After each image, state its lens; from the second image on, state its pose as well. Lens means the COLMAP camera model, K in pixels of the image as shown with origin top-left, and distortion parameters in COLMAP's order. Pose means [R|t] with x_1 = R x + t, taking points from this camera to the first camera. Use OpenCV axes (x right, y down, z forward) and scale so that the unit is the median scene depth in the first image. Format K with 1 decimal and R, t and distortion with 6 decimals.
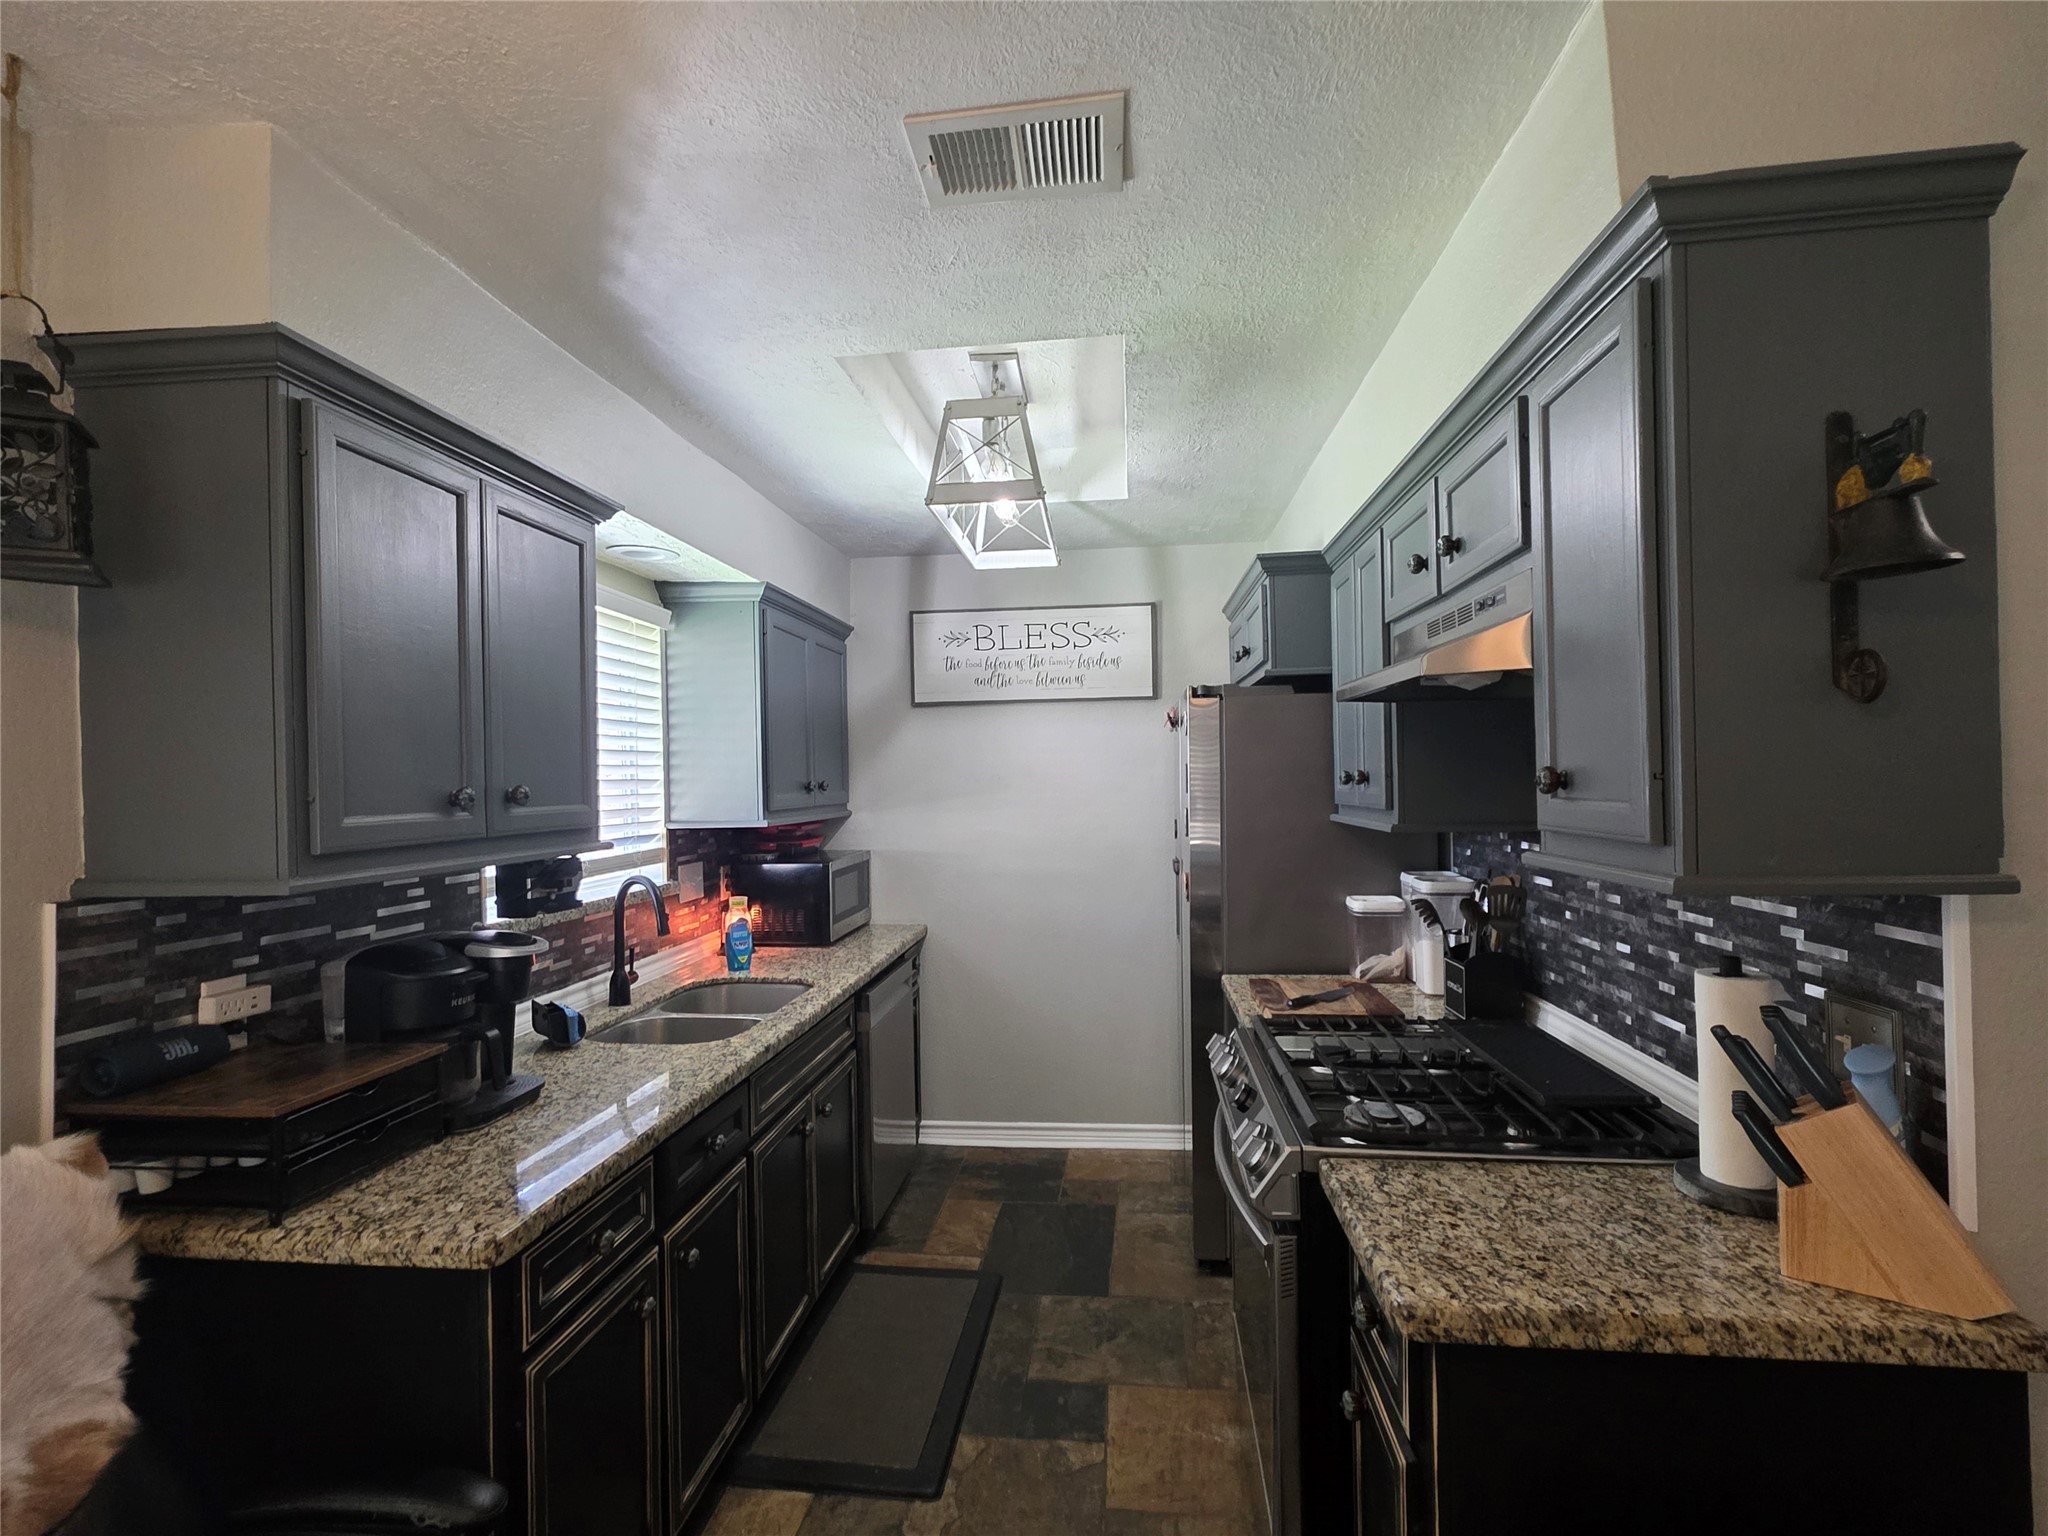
lens RADIAL K [[965.6, 0, 1011.3], [0, 965.6, 776.7], [0, 0, 1]] dist [0.003513, 0.001251]
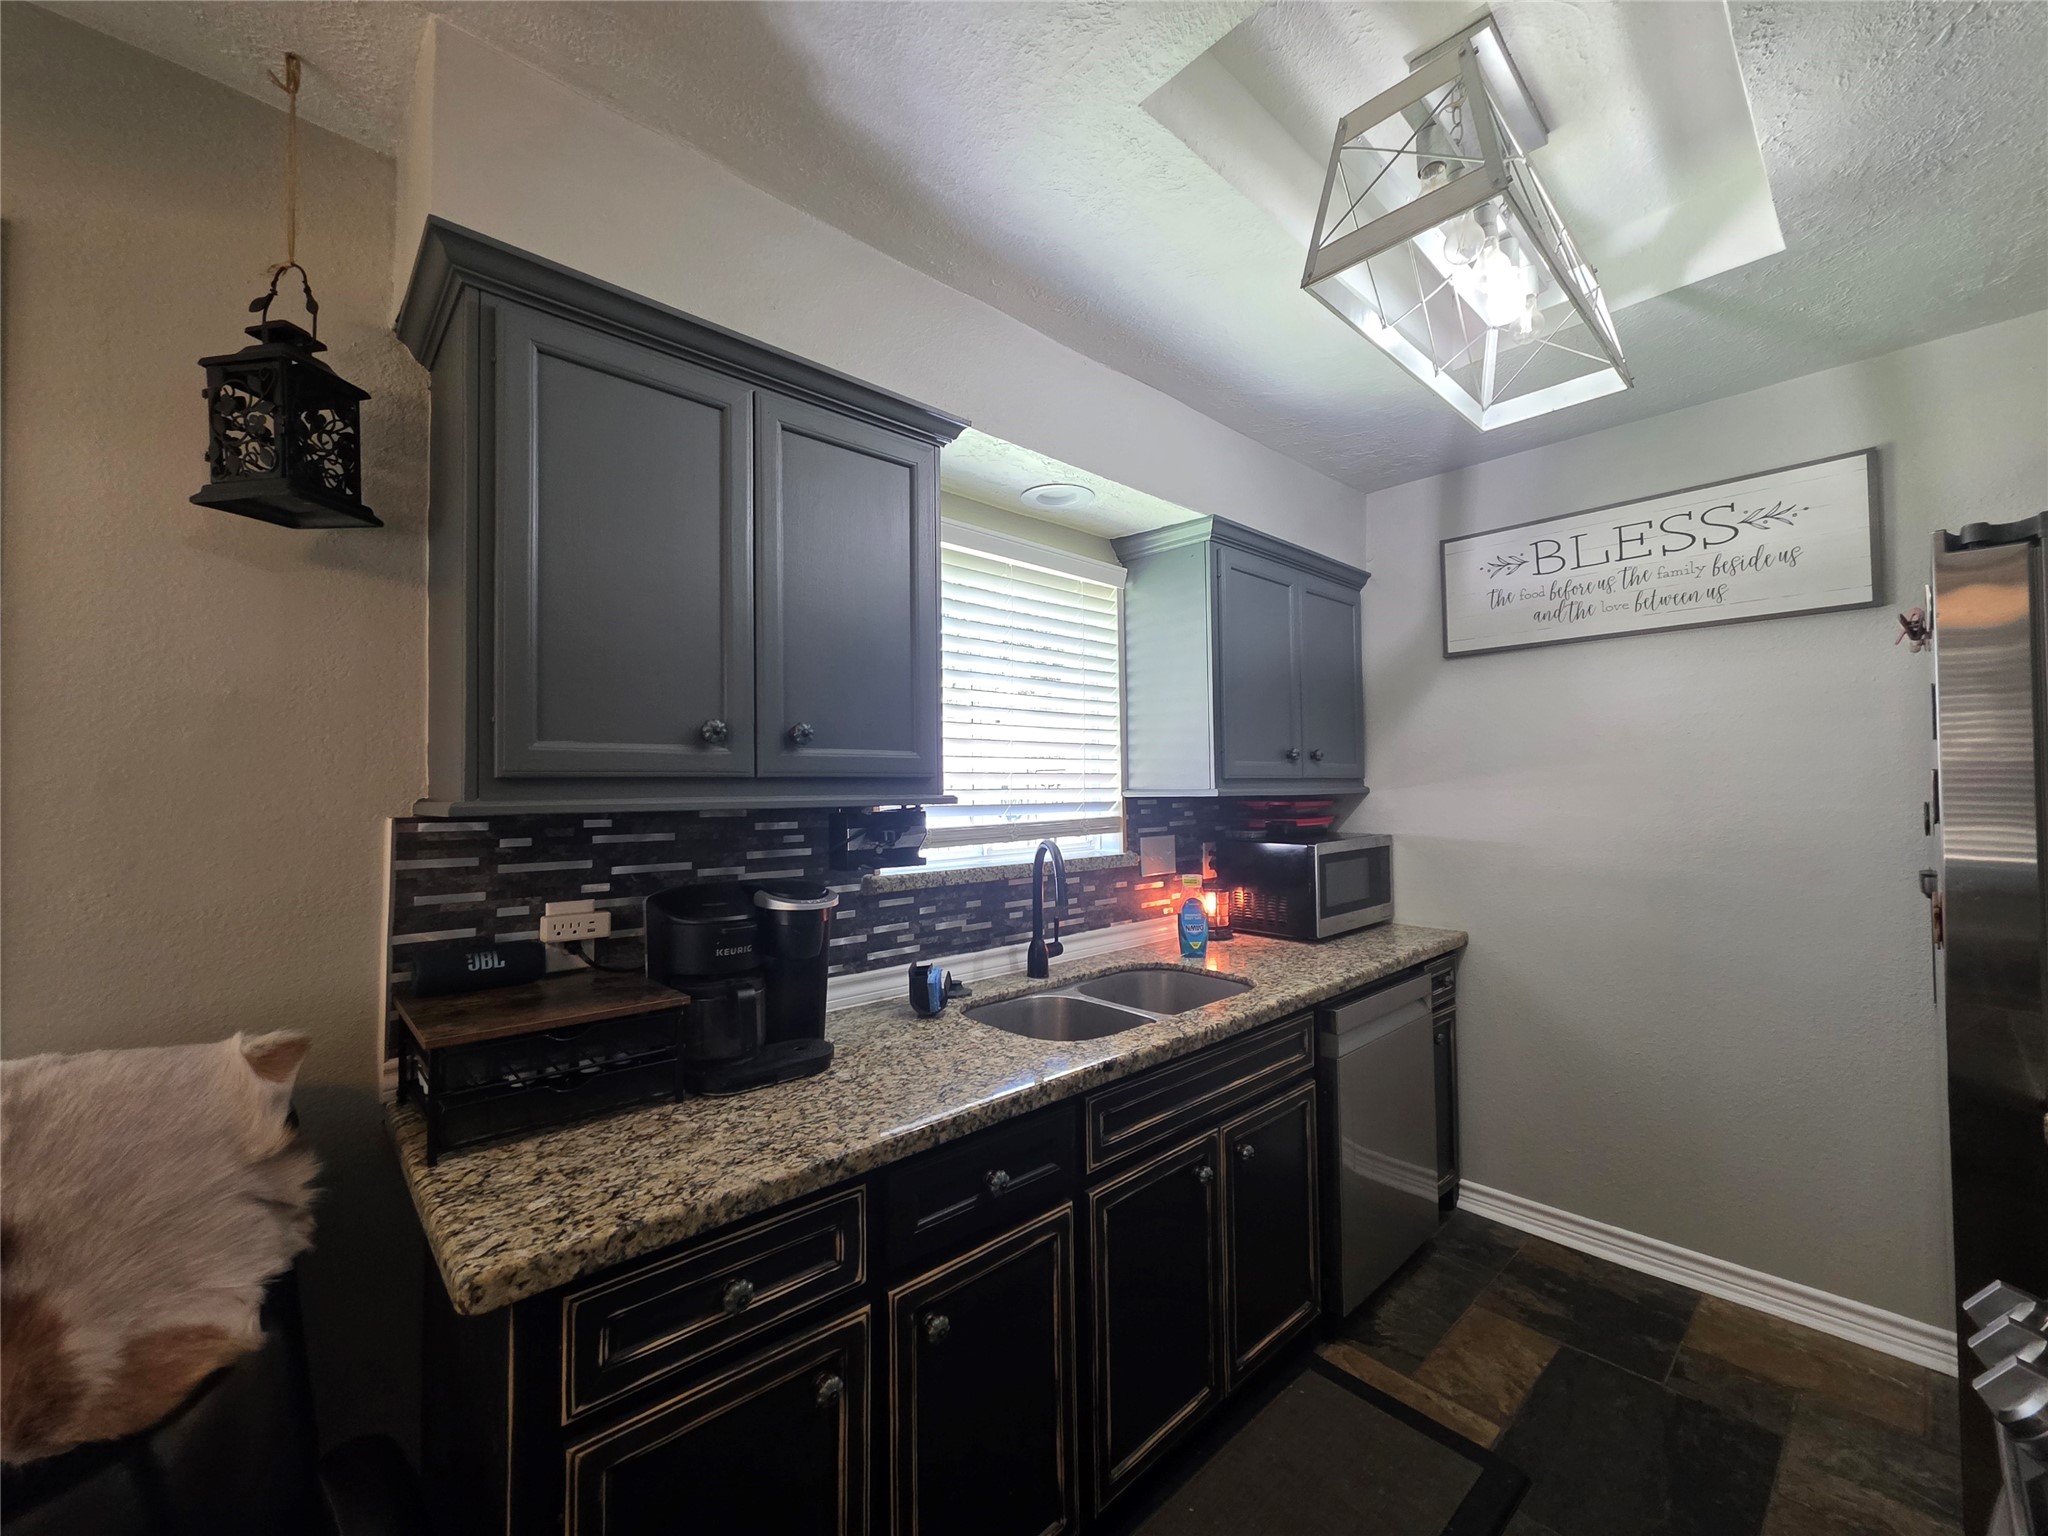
lens RADIAL K [[812.8, 0, 1021.9], [0, 812.8, 768.0], [0, 0, 1]] dist [0.002866, 0.000052]
pose [[0.762825, -0.007846, -0.646558, 0.144748], [-0.001303, 0.999906, -0.013671, 0.062061], [0.646604, 0.011271, 0.762743, 0.552959]]
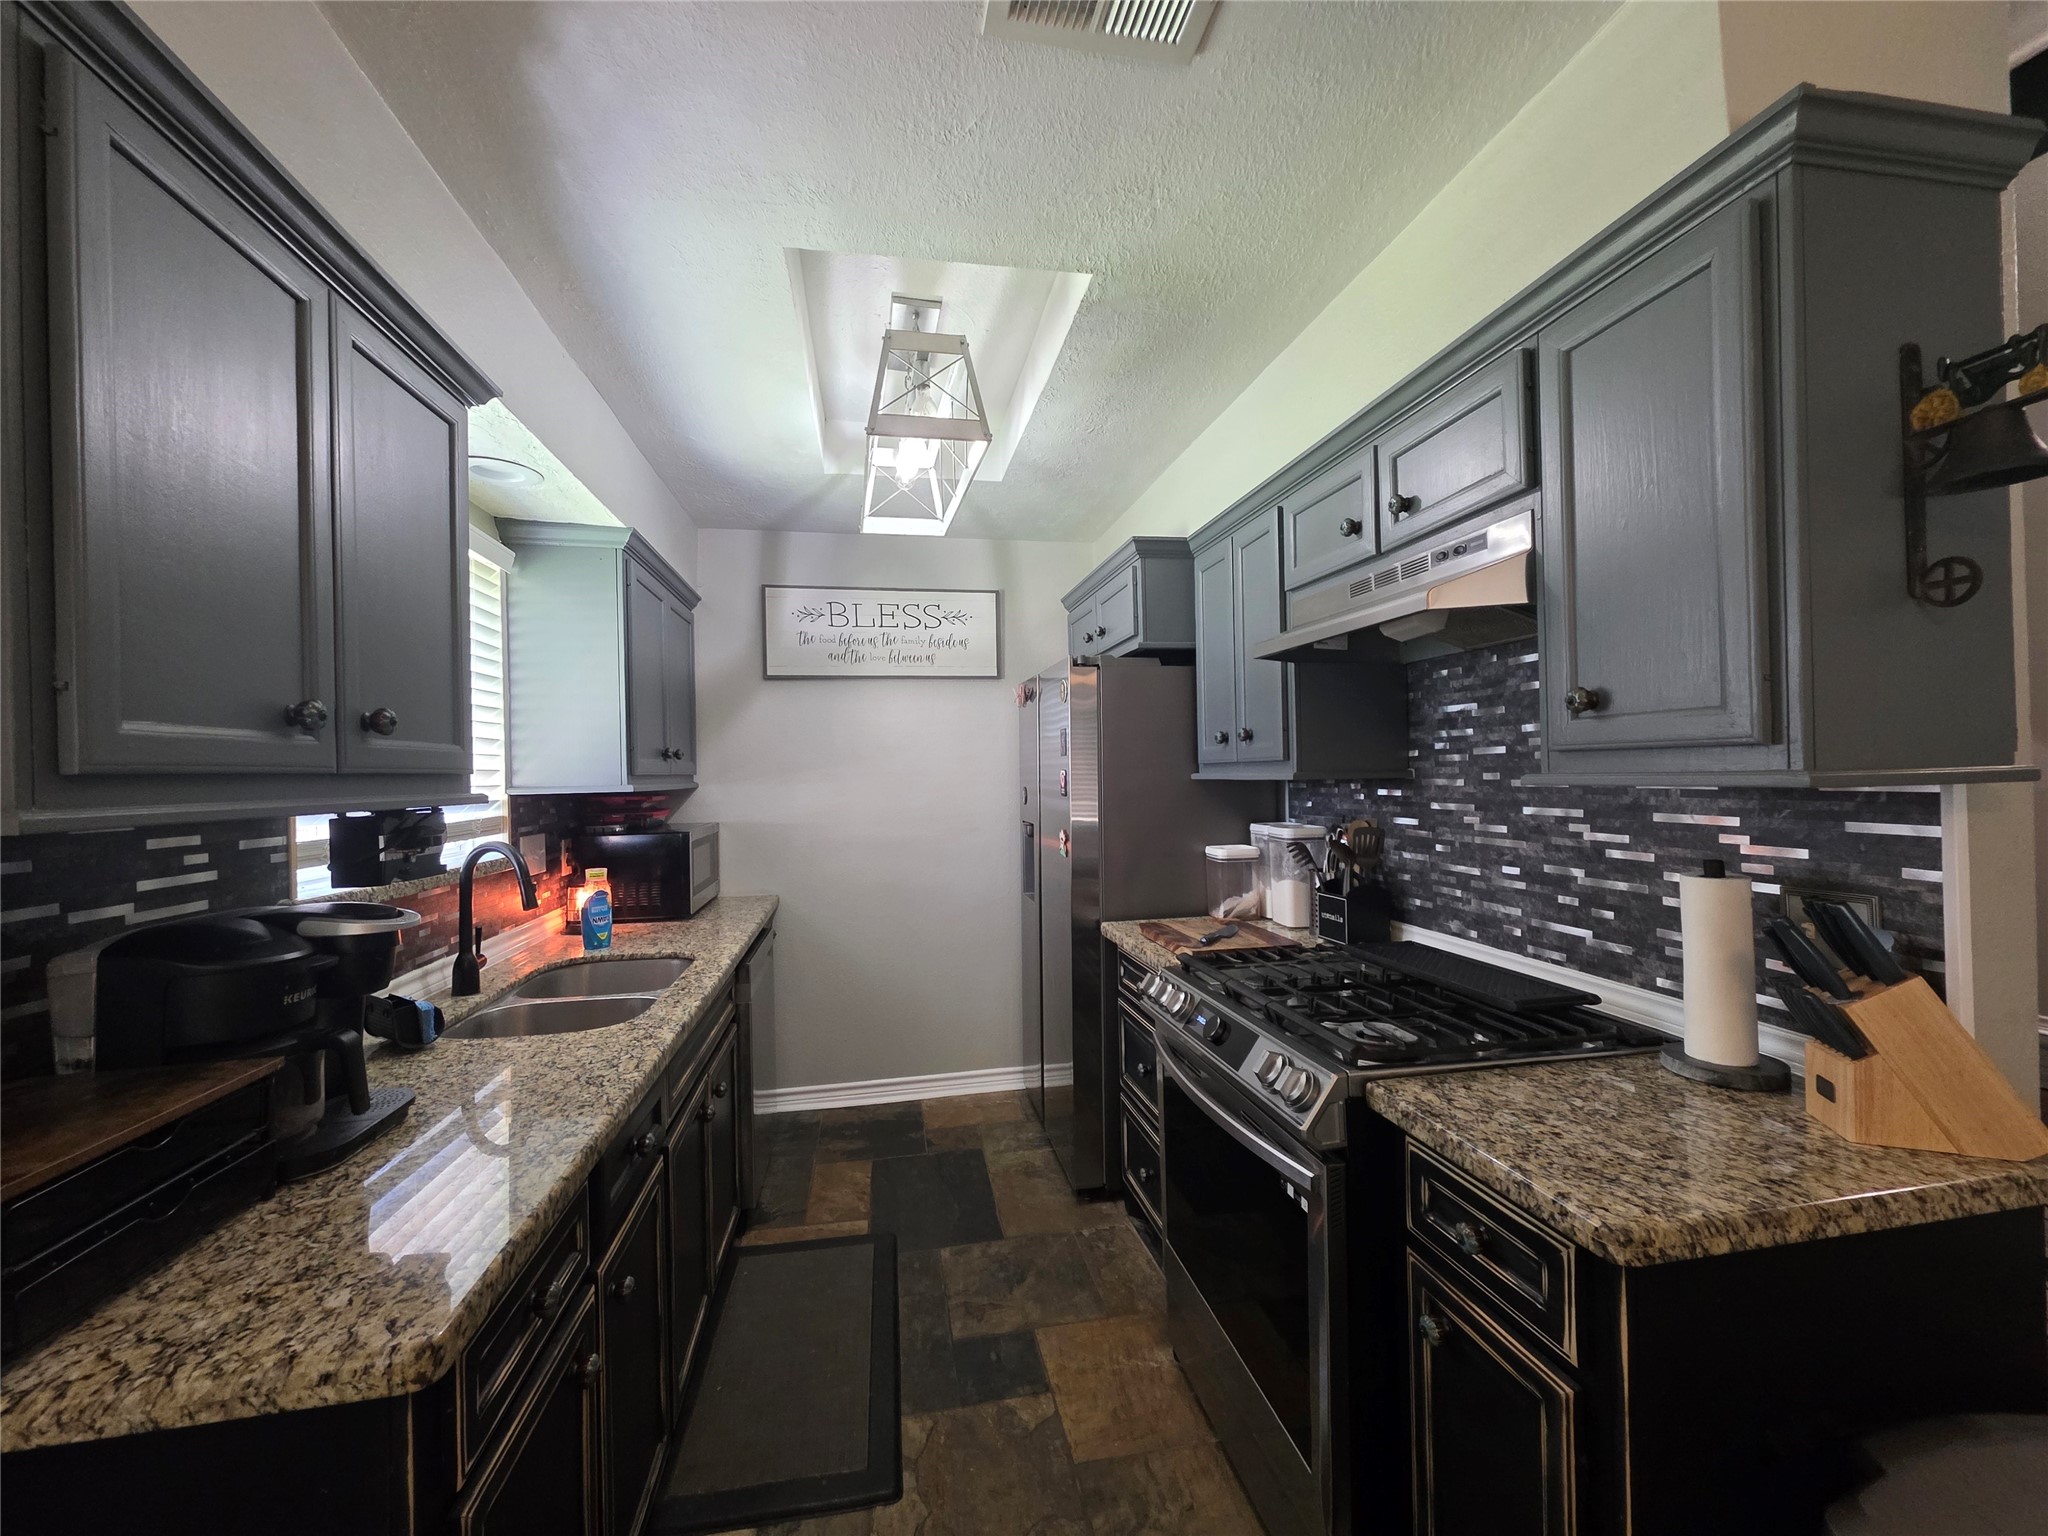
lens RADIAL K [[812.8, 0, 1013.1], [0, 812.8, 769.4], [0, 0, 1]] dist [0.002866, 0.000052]
pose [[0.956564, 0.000575, 0.291523, -0.220827], [0.001845, 0.999966, -0.008025, 0.063168], [-0.291518, 0.008214, 0.956530, 0.242306]]
